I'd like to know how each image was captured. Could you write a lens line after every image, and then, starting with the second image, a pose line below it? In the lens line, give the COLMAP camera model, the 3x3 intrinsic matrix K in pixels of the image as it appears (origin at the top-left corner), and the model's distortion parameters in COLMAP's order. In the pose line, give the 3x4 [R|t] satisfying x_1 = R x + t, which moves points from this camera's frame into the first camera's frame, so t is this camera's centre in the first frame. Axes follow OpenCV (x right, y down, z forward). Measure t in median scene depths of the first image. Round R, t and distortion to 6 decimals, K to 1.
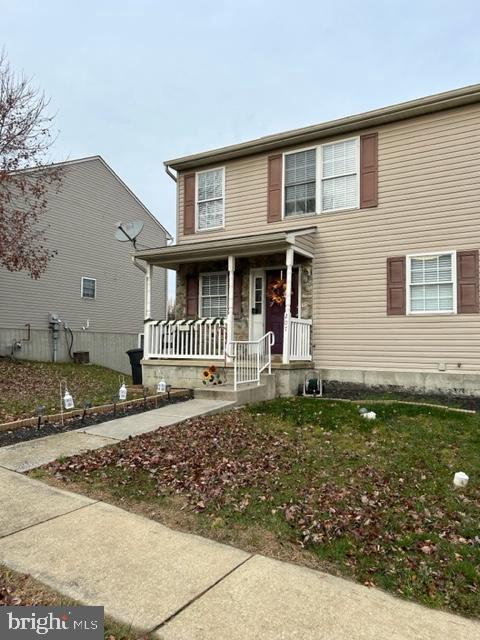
lens RADIAL K [[481.1, 0, 240.0], [0, 481.1, 320.0], [0, 0, 1]] dist [0.229650, -0.000369]
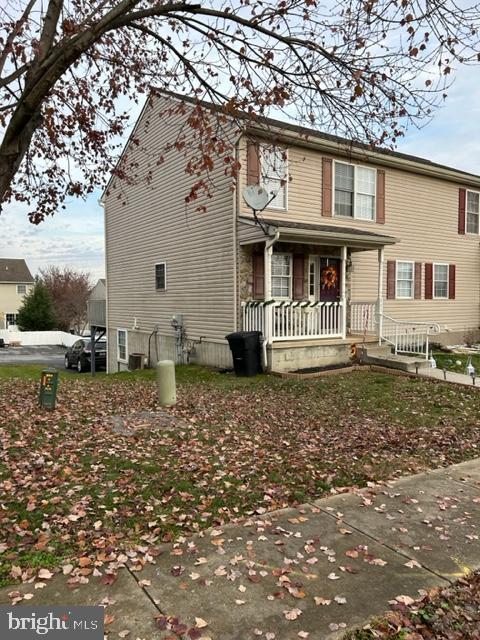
lens RADIAL K [[481.1, 0, 240.0], [0, 481.1, 320.0], [0, 0, 1]] dist [0.229650, -0.000369]
pose [[0.408920, -0.042214, 0.911593, -1.093577], [-0.032979, 0.997593, 0.060990, -0.019166], [-0.911974, -0.055003, 0.406544, 0.694830]]
